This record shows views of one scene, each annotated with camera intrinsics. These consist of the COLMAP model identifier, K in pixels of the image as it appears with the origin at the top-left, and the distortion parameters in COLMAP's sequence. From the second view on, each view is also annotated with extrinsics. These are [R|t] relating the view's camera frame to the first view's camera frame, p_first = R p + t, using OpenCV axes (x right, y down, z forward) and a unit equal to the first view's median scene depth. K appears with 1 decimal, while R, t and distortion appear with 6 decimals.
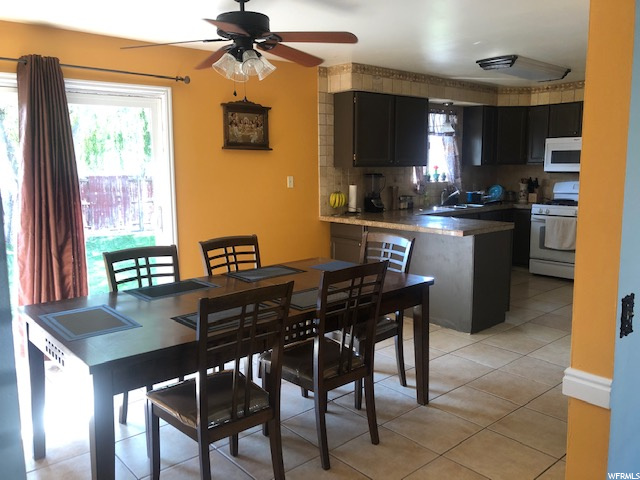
lens RADIAL K [[523.7, 0, 311.2], [0, 523.7, 241.2], [0, 0, 1]] dist [0.013271, 0.000767]
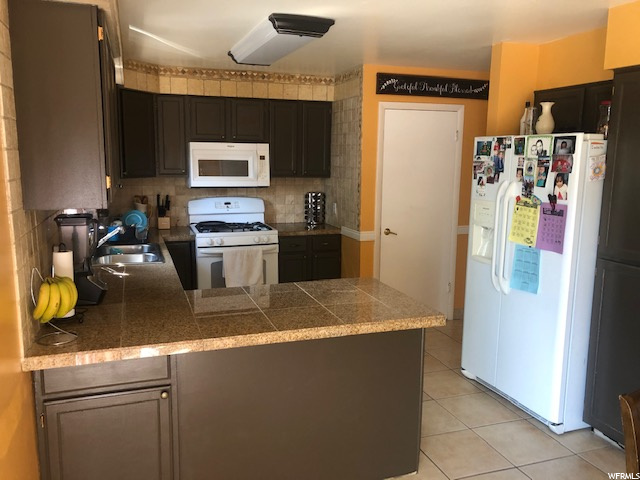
lens RADIAL K [[523.7, 0, 311.2], [0, 523.7, 241.2], [0, 0, 1]] dist [0.013271, 0.000767]
pose [[0.364950, -0.133729, 0.921373, -0.180518], [0.122625, 0.987913, 0.094816, -0.109175], [-0.922916, 0.078381, 0.376938, 0.588288]]
